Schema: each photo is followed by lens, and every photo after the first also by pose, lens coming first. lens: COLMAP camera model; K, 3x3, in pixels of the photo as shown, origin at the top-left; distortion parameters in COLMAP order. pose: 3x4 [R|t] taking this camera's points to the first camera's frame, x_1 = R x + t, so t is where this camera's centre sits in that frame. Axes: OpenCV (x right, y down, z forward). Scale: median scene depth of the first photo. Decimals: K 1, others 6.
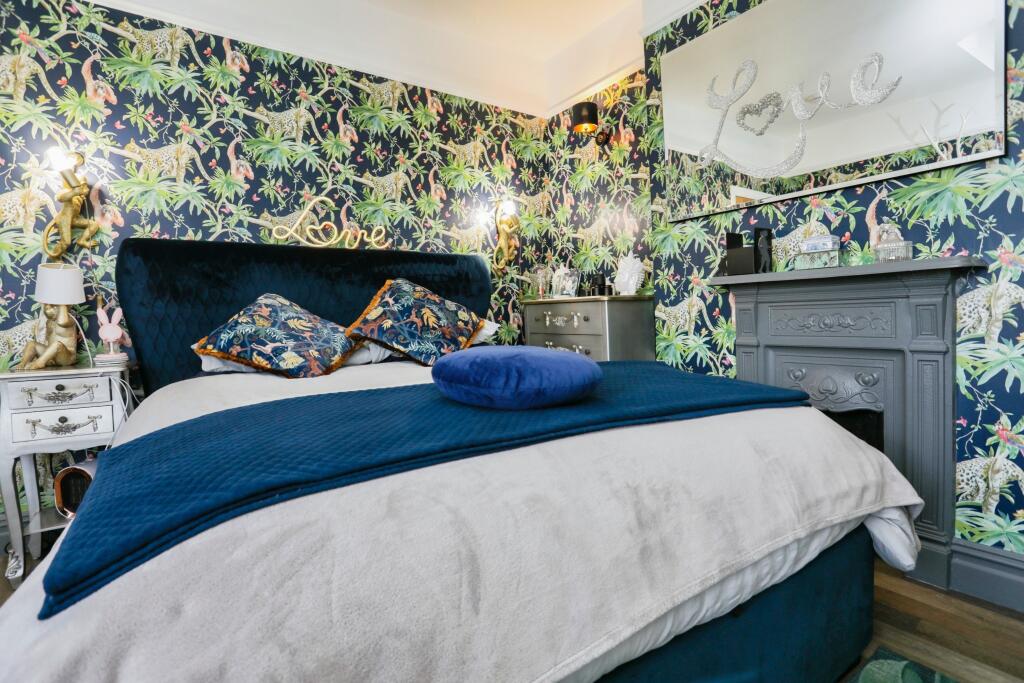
lens RADIAL K [[504.0, 0, 512.2], [0, 504.0, 348.1], [0, 0, 1]] dist [-0.043261, 0.019758]
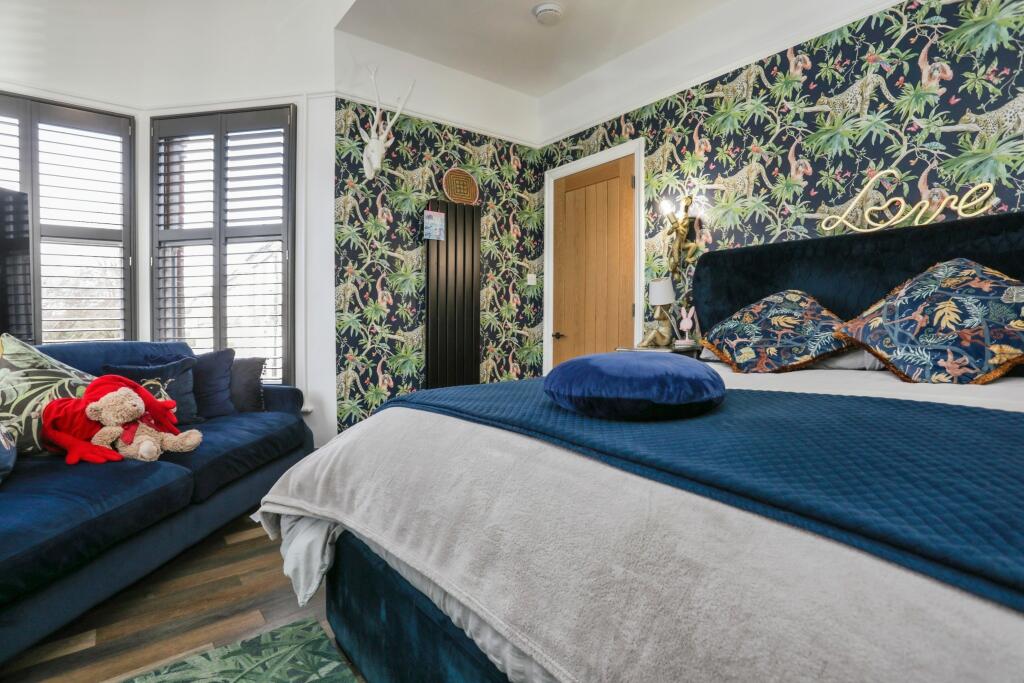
lens RADIAL K [[504.0, 0, 512.2], [0, 504.0, 348.1], [0, 0, 1]] dist [-0.043261, 0.019758]
pose [[0.085013, 0.075598, -0.993508, 0.476899], [-0.038216, 0.996631, 0.072566, -0.041351], [0.995647, 0.031799, 0.087616, 0.338152]]
